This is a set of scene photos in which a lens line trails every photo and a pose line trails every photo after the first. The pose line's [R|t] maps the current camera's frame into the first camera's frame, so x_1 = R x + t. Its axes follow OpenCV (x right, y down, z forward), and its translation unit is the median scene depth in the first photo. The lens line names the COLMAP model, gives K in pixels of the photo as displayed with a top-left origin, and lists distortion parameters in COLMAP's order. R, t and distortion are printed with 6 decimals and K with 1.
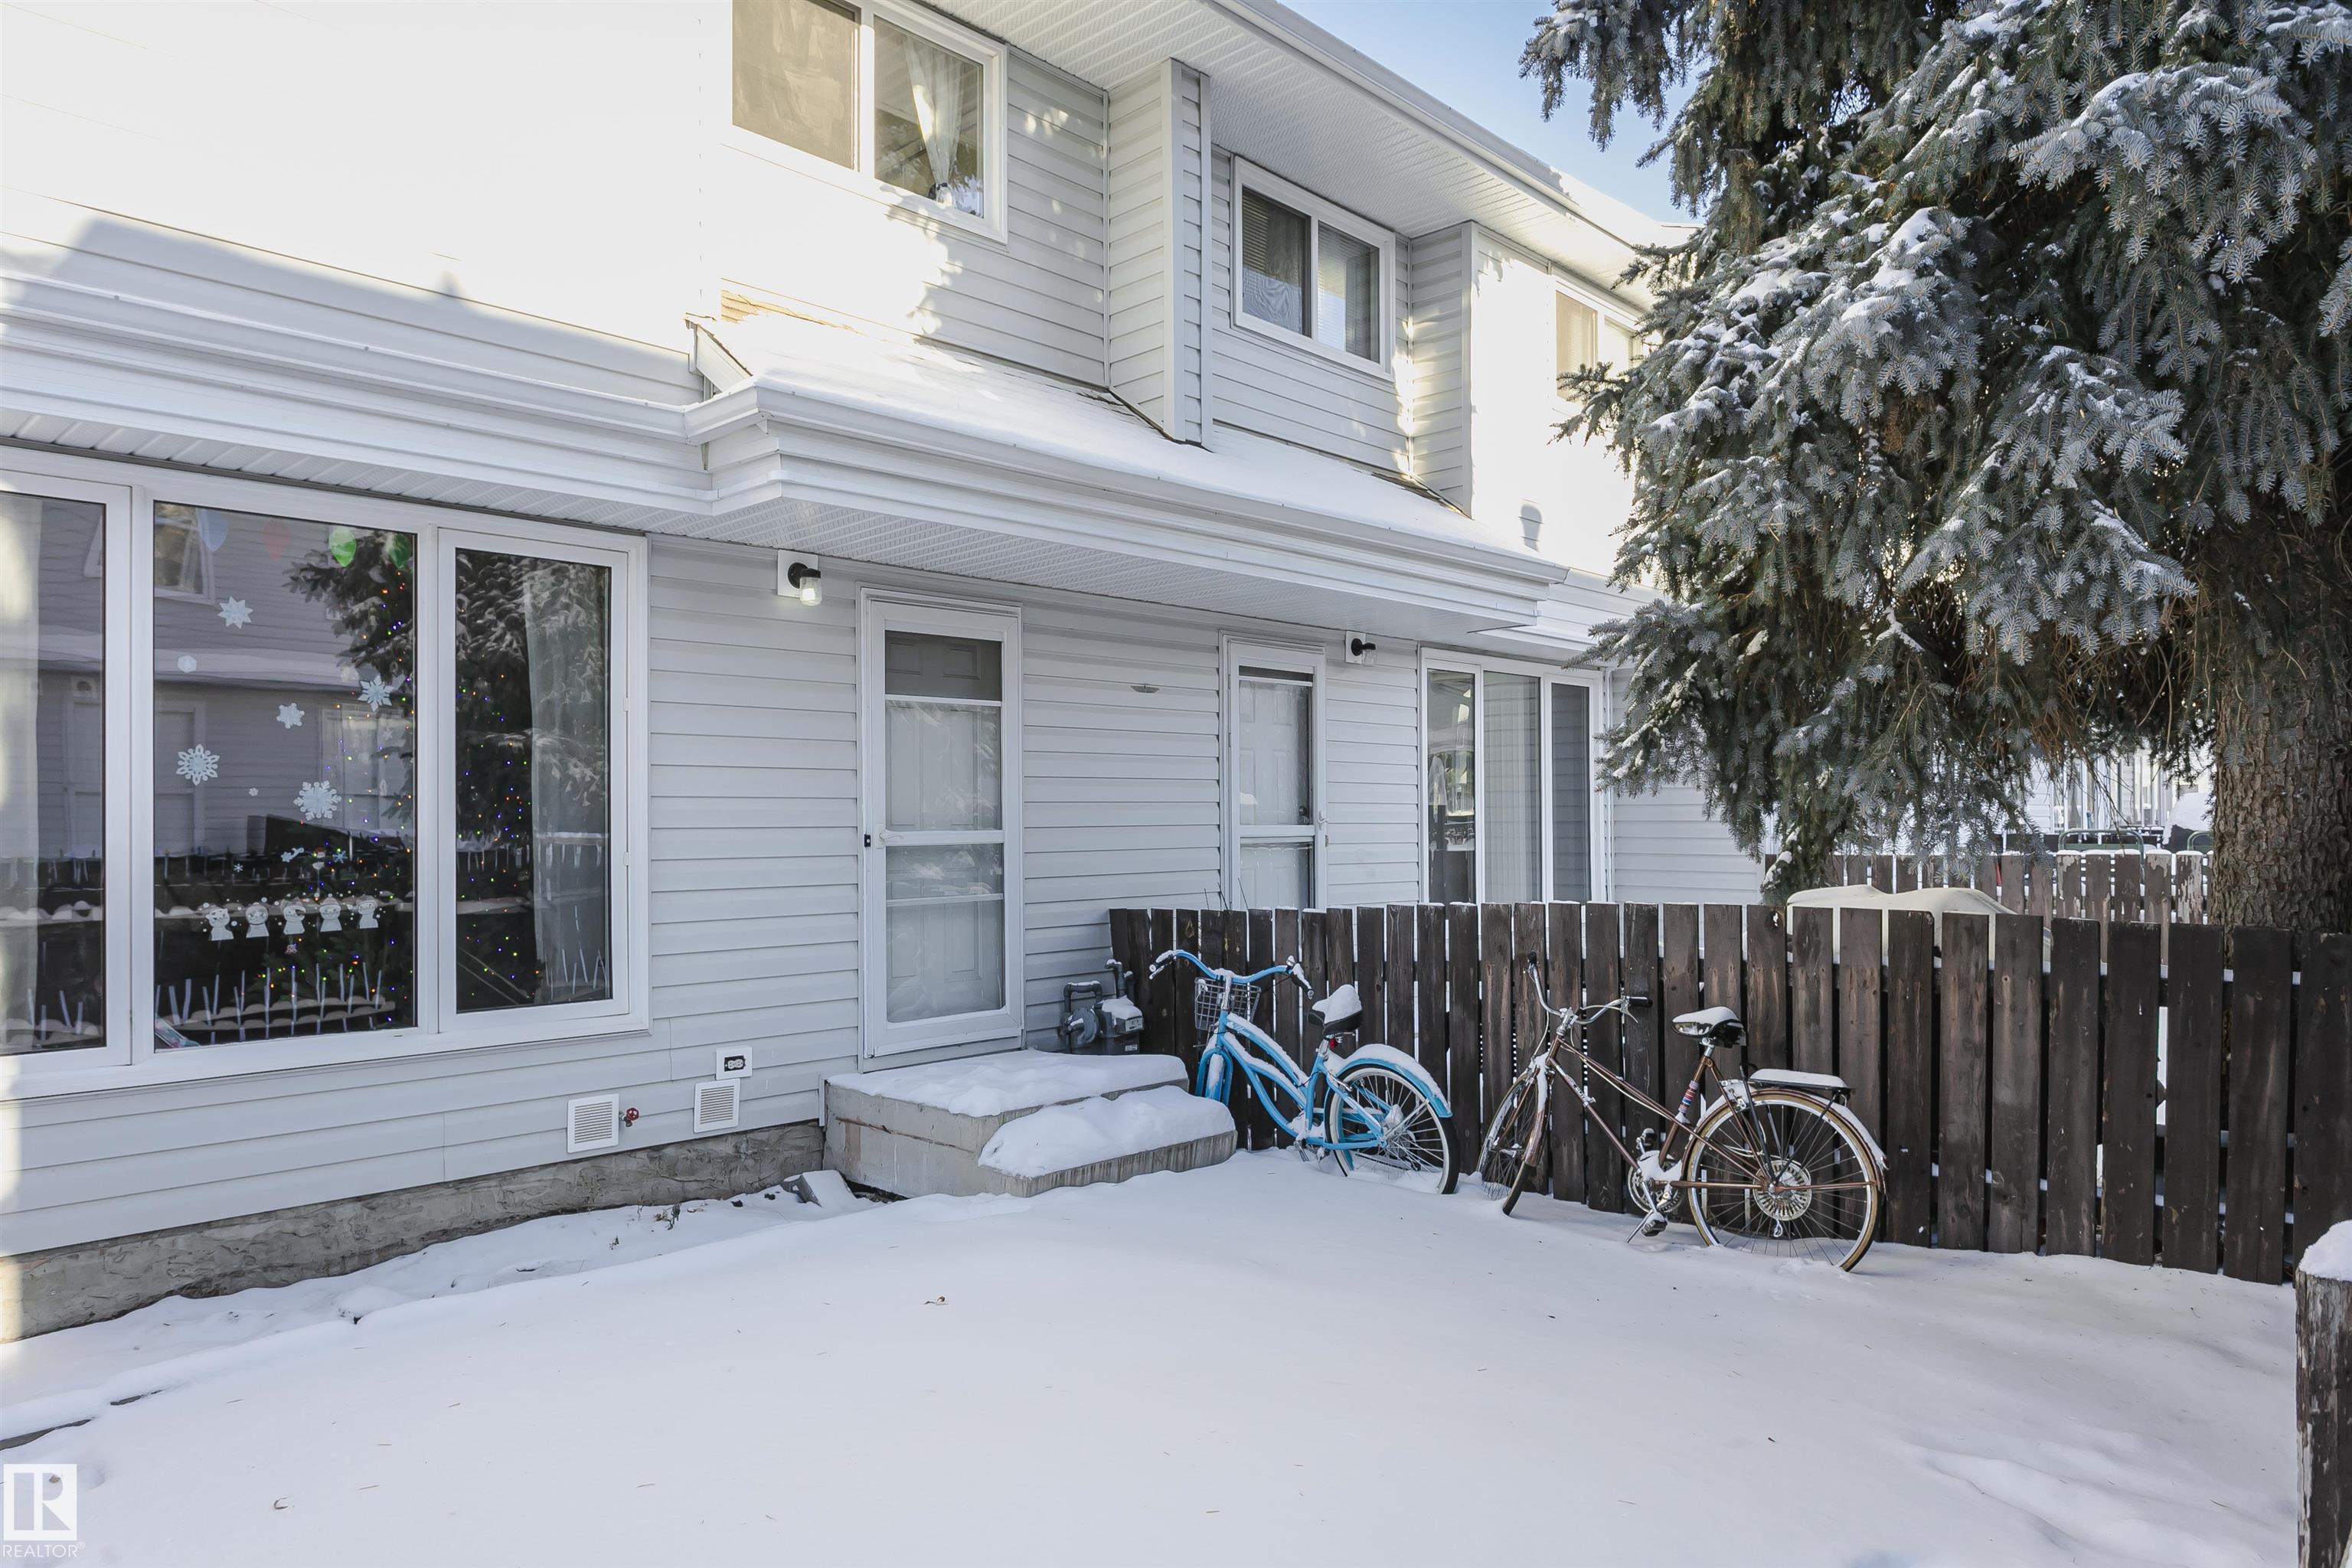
lens RADIAL K [[1468.3, 0, 1161.2], [0, 1468.3, 796.3], [0, 0, 1]] dist [-0.001328, 0.000626]
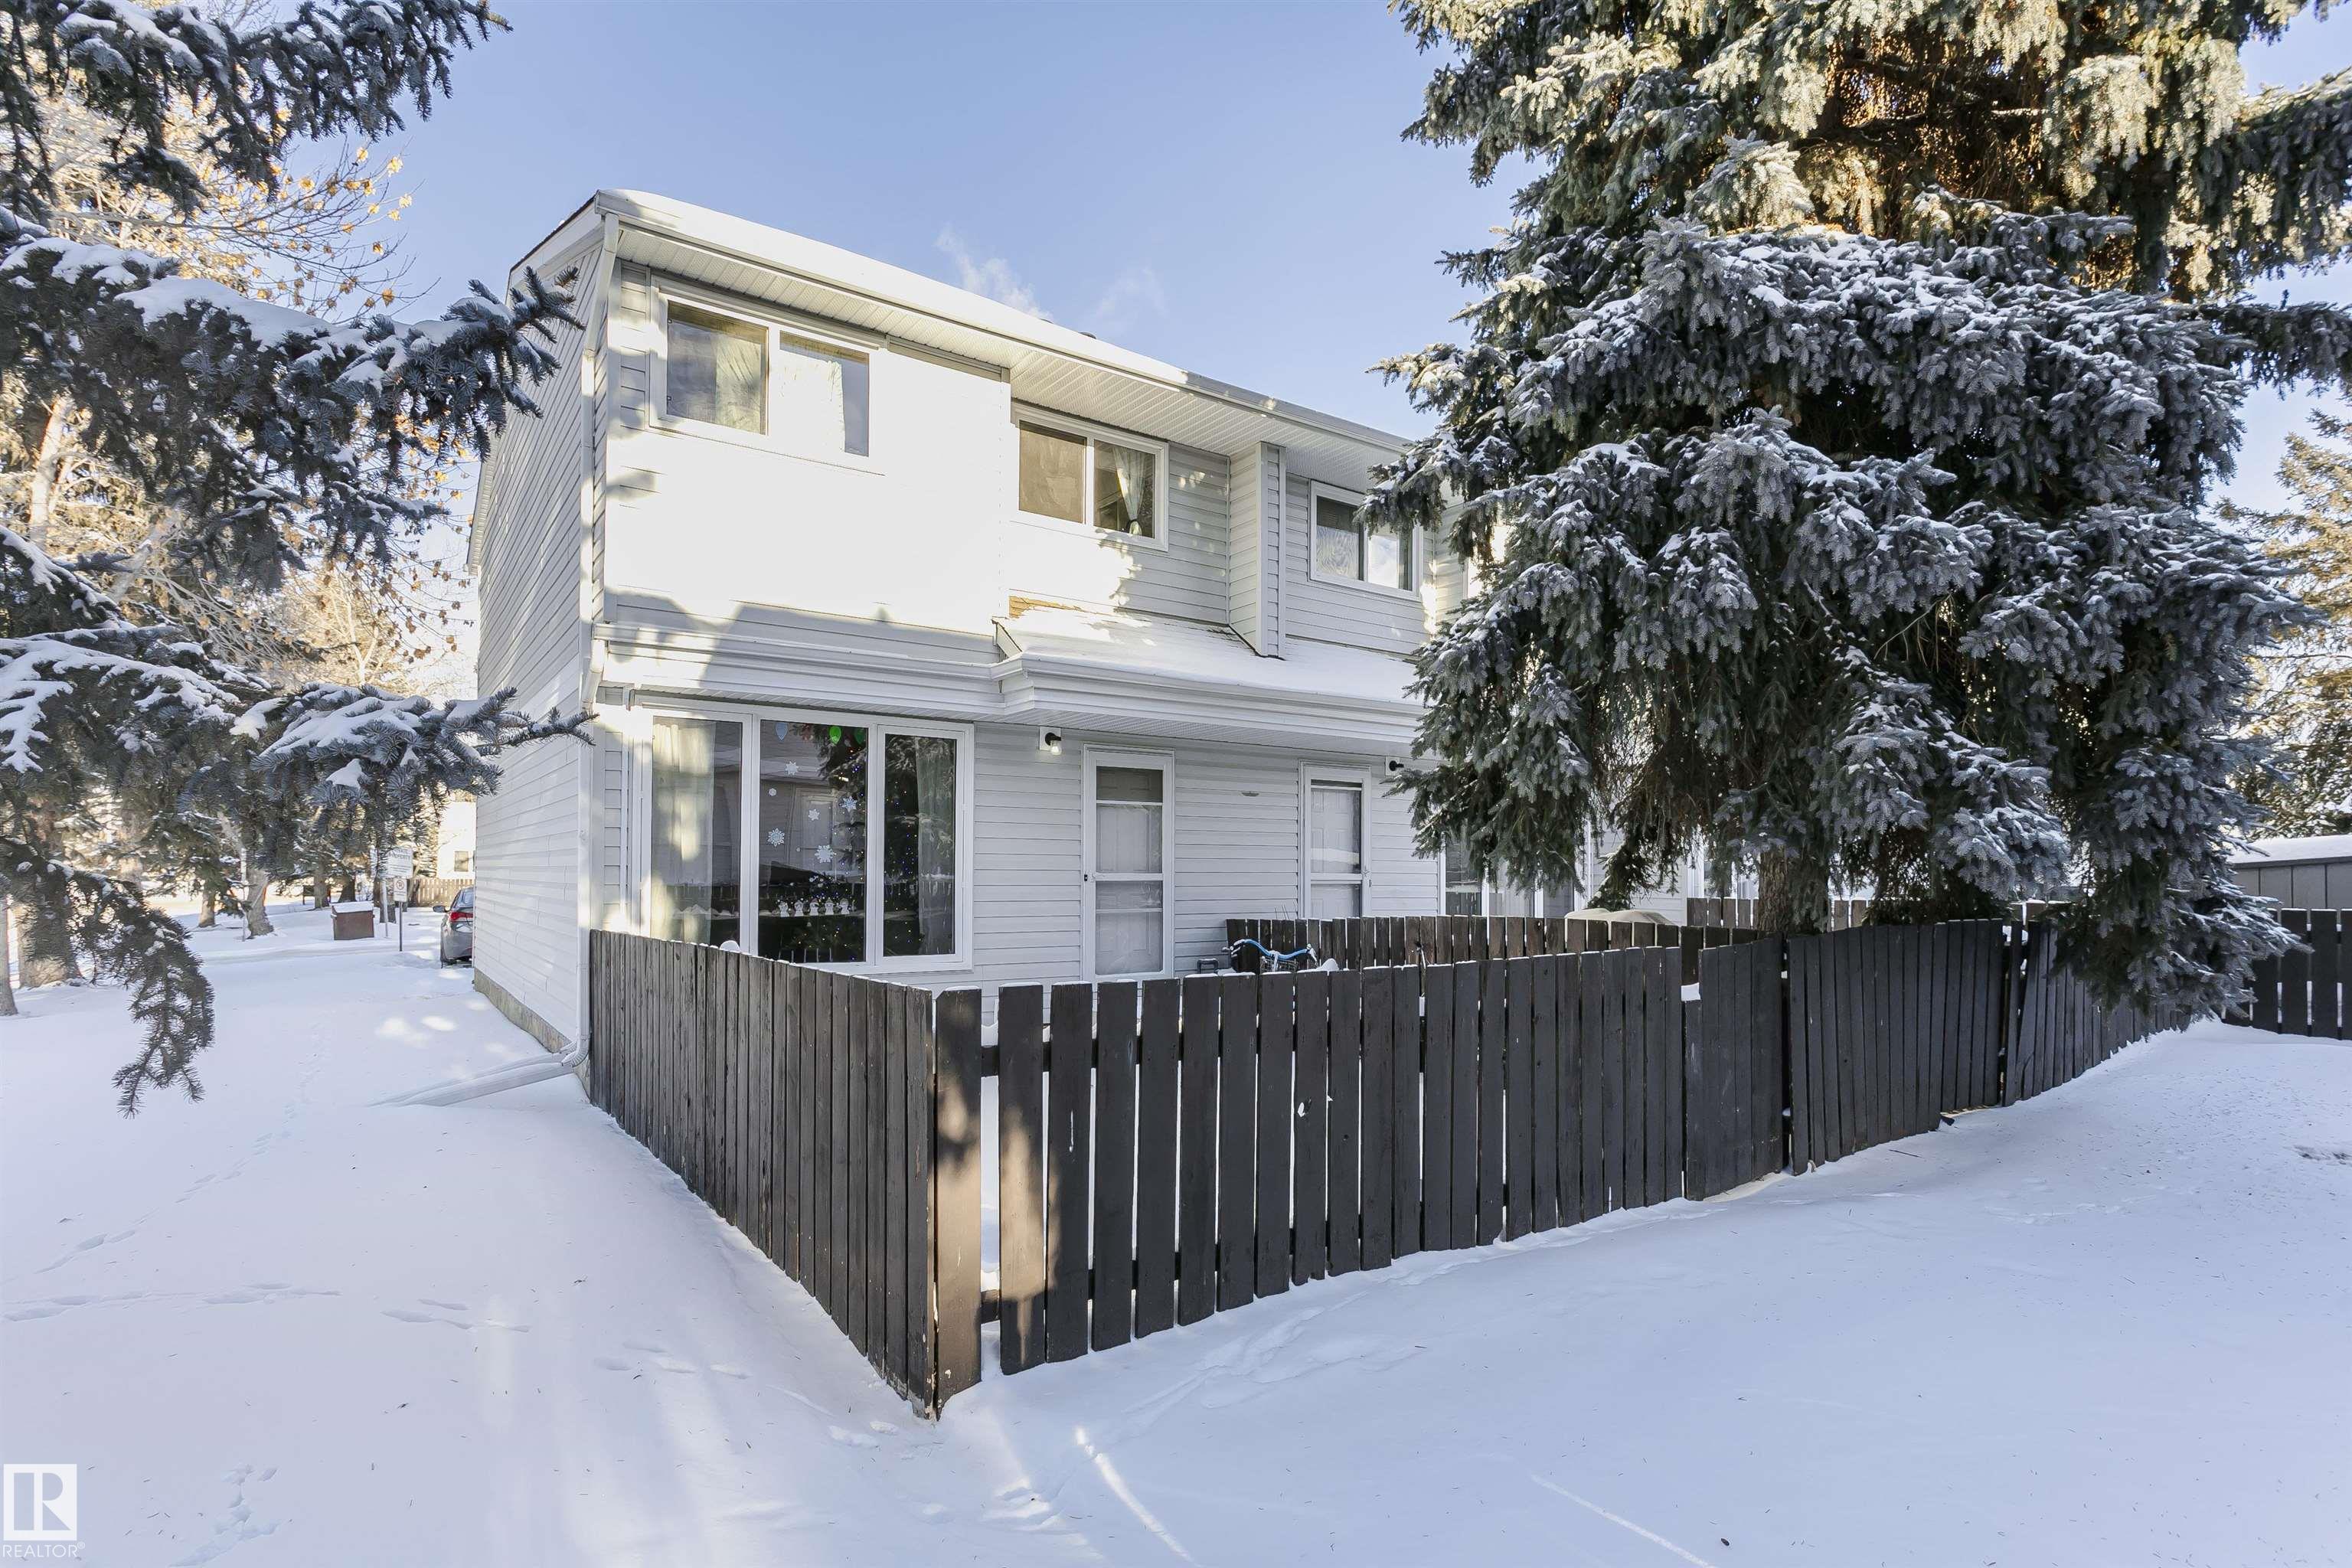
lens RADIAL K [[1156.9, 0, 1179.9], [0, 1156.9, 862.0], [0, 0, 1]] dist [-0.003411, -0.000032]
pose [[0.983459, 0.010833, -0.180804, 0.195335], [-0.009644, 0.999926, 0.007453, -0.002427], [0.180871, -0.005586, 0.983491, -0.460566]]
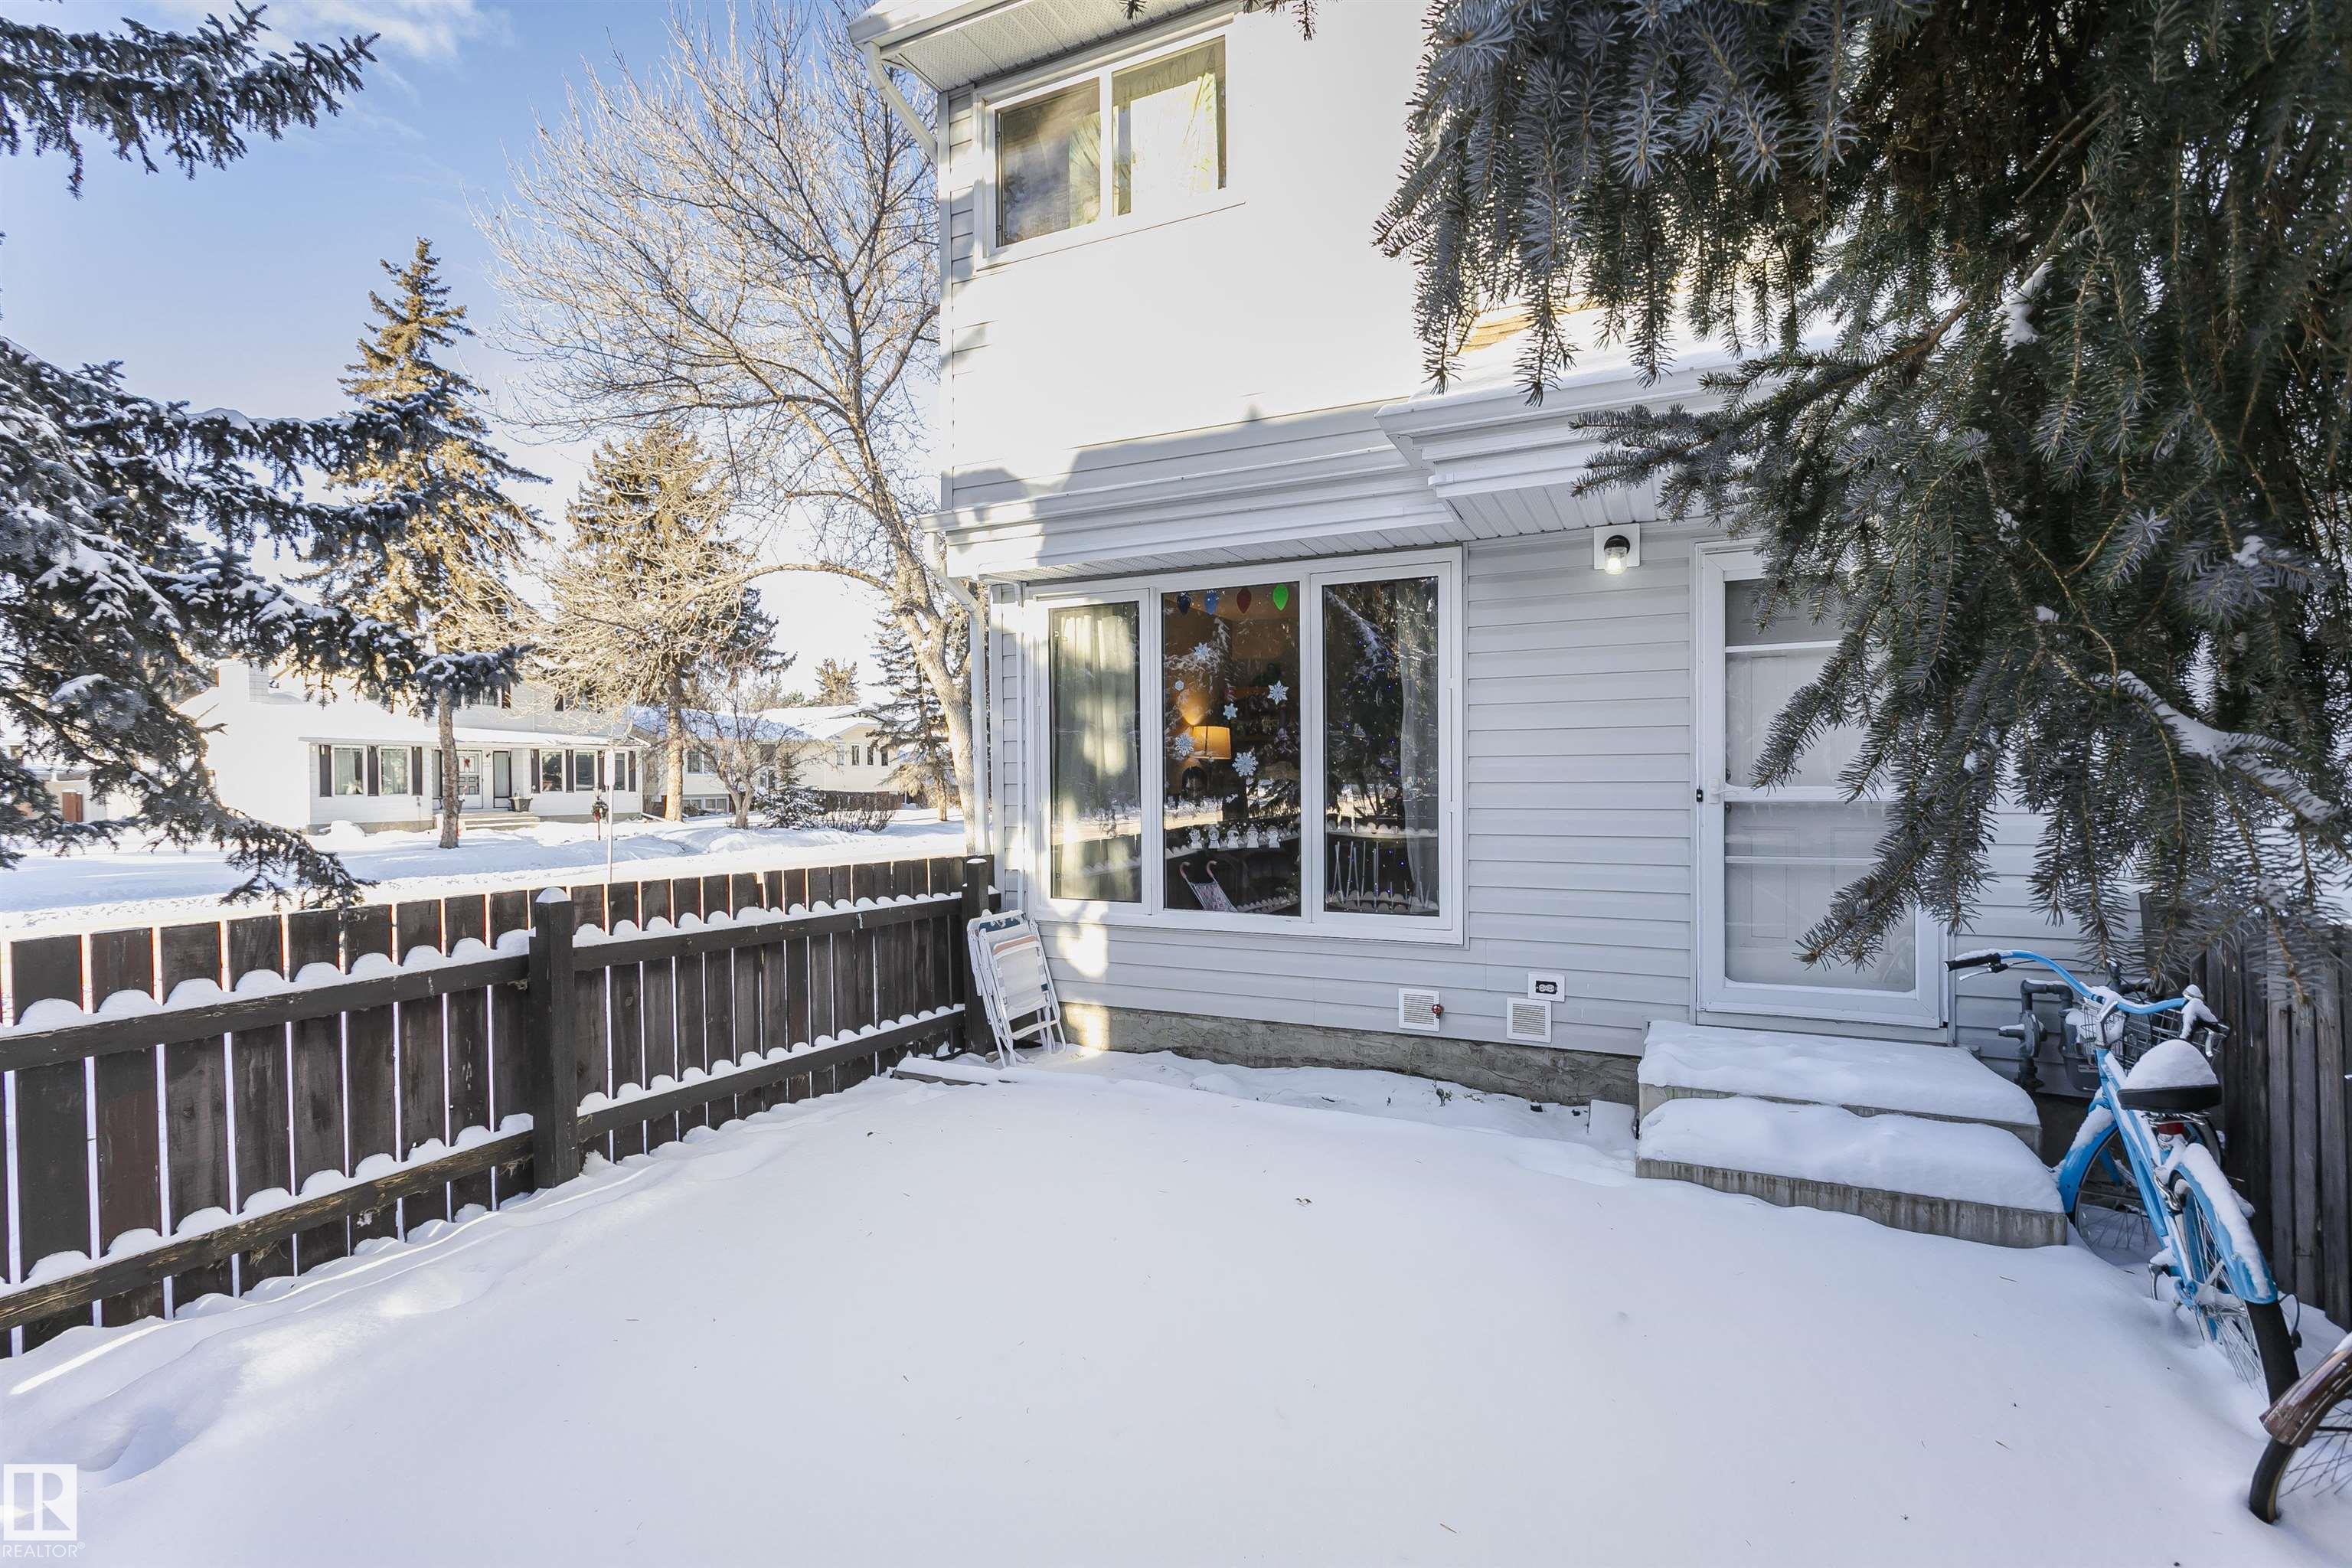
lens RADIAL K [[1154.7, 0, 1176.0], [0, 1154.7, 784.0], [0, 0, 1]] dist [0.003079, 0.000160]
pose [[0.308071, 0.011157, -0.951298, 0.454839], [0.024179, 0.999516, 0.019552, -0.001788], [0.951056, -0.029025, 0.307652, 0.429749]]
